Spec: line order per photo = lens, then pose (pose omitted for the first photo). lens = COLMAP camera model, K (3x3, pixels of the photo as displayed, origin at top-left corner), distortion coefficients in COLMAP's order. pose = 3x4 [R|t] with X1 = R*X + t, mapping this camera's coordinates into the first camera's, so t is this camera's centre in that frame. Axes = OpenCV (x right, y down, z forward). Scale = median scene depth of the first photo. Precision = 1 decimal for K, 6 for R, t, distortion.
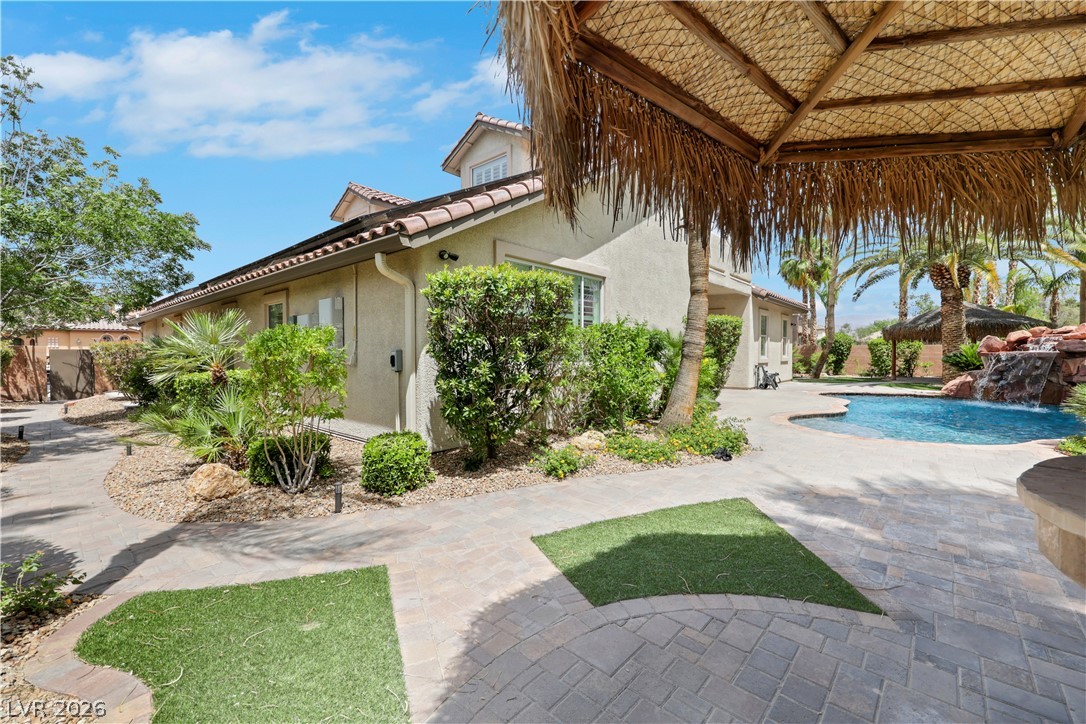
lens RADIAL K [[439.6, 0, 548.1], [0, 439.6, 358.4], [0, 0, 1]] dist [0.002853, -0.000332]
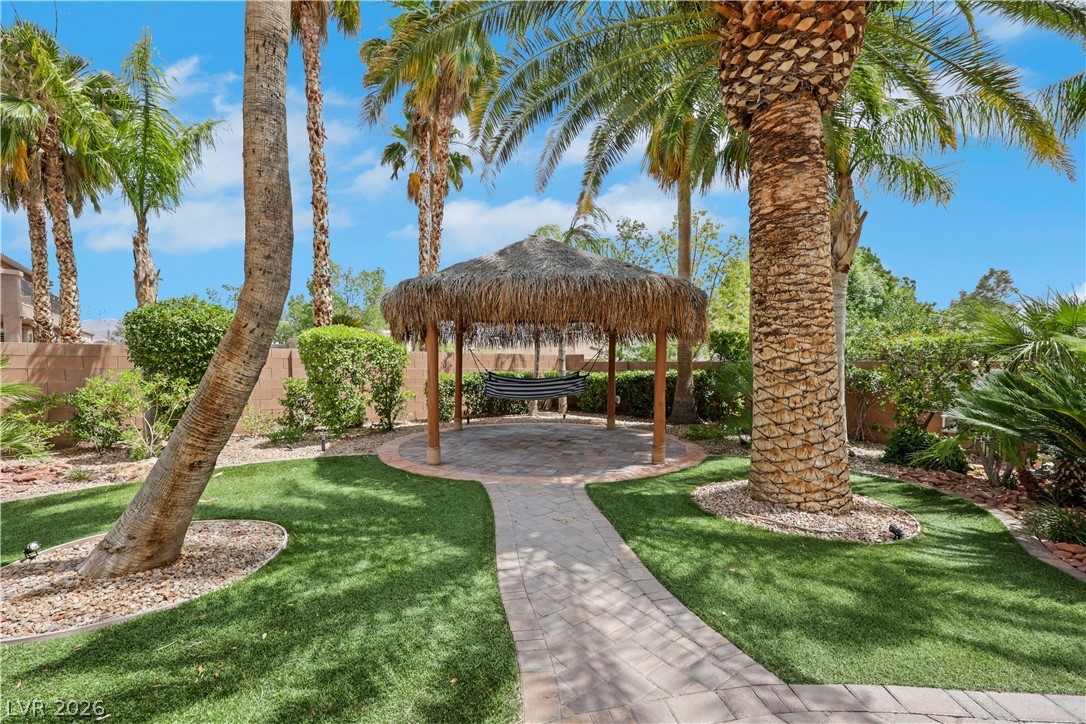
lens RADIAL K [[439.6, 0, 546.4], [0, 439.6, 369.9], [0, 0, 1]] dist [0.002853, -0.000332]
pose [[0.194703, -0.034628, 0.980251, 0.821411], [0.025138, 0.999225, 0.030306, -0.033319], [-0.980540, 0.018741, 0.195423, 1.397022]]
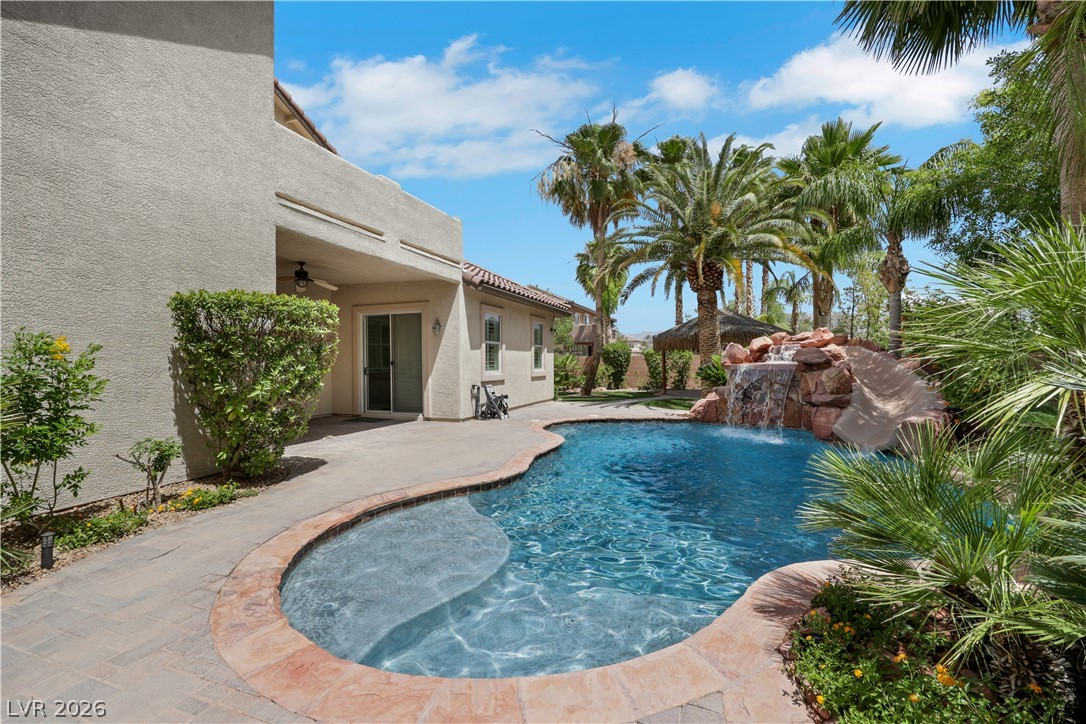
lens RADIAL K [[456.4, 0, 551.5], [0, 456.4, 365.1], [0, 0, 1]] dist [0.000257, -0.000291]
pose [[0.935321, -0.009781, 0.353665, 0.391660], [0.013677, 0.999870, -0.008519, -0.008790], [-0.353536, 0.012805, 0.935333, 0.335691]]
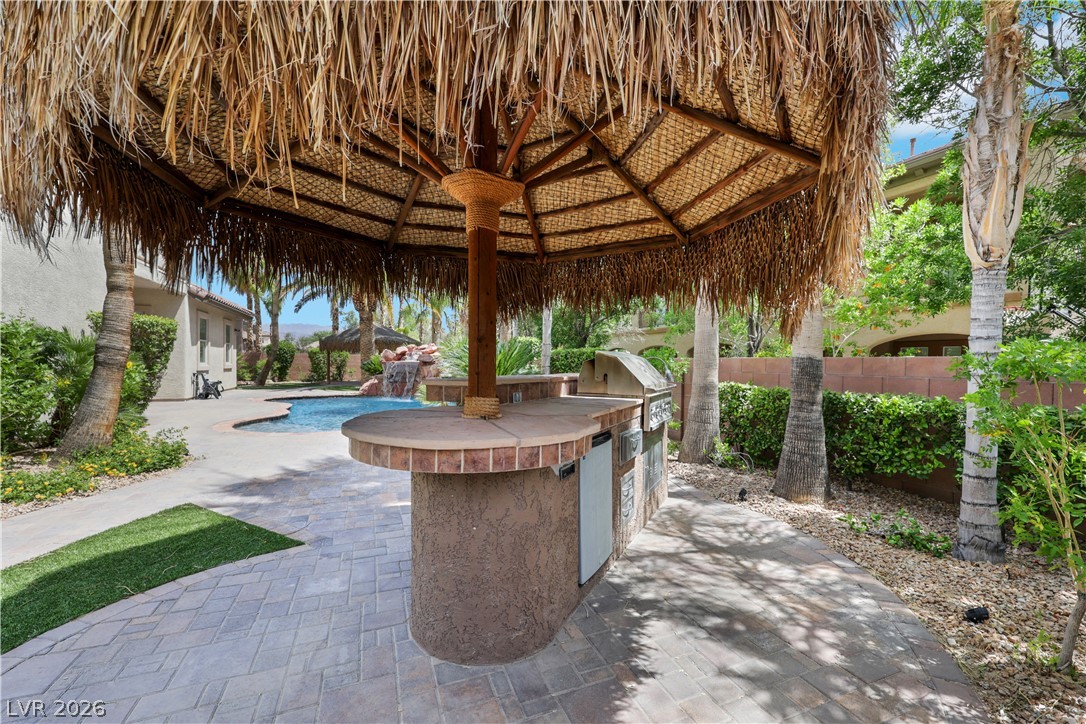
lens RADIAL K [[439.6, 0, 532.9], [0, 439.6, 376.1], [0, 0, 1]] dist [0.002853, -0.000332]
pose [[0.454754, -0.019880, 0.890395, -0.019029], [-0.002309, 0.999721, 0.023501, -0.000872], [-0.890614, -0.012743, 0.454581, -0.035213]]
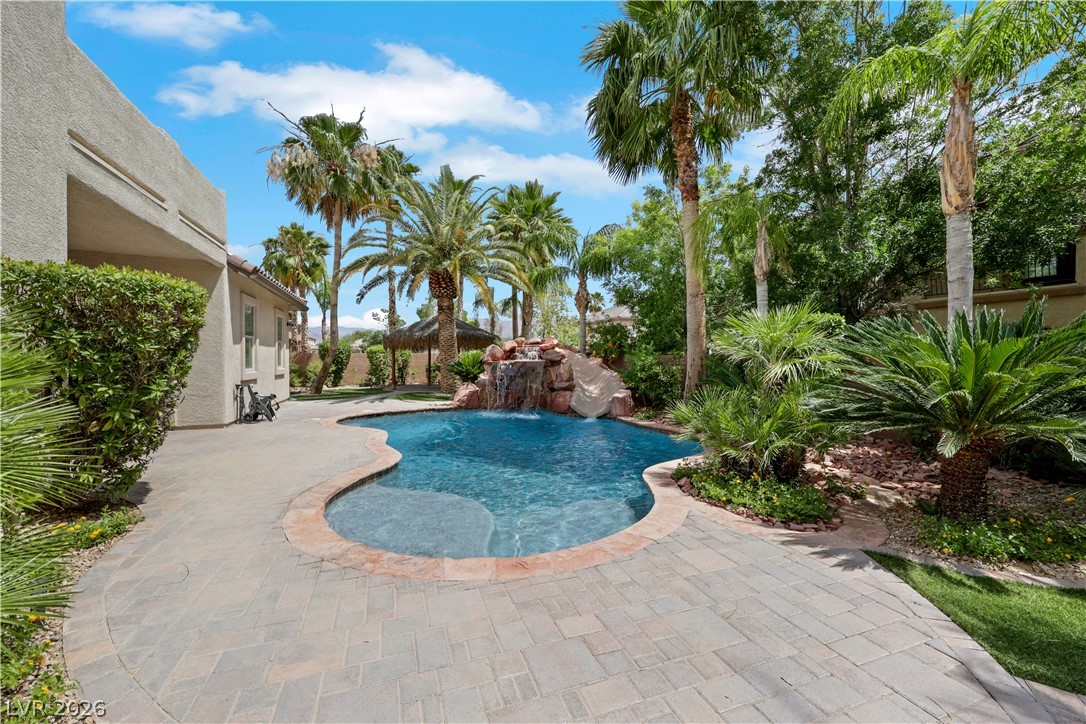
lens RADIAL K [[439.6, 0, 541.1], [0, 439.6, 365.2], [0, 0, 1]] dist [0.002853, -0.000332]
pose [[0.496921, -0.015075, 0.867665, 0.180213], [0.016898, 0.999828, 0.007693, -0.009967], [-0.867631, 0.010839, 0.497090, 0.391353]]
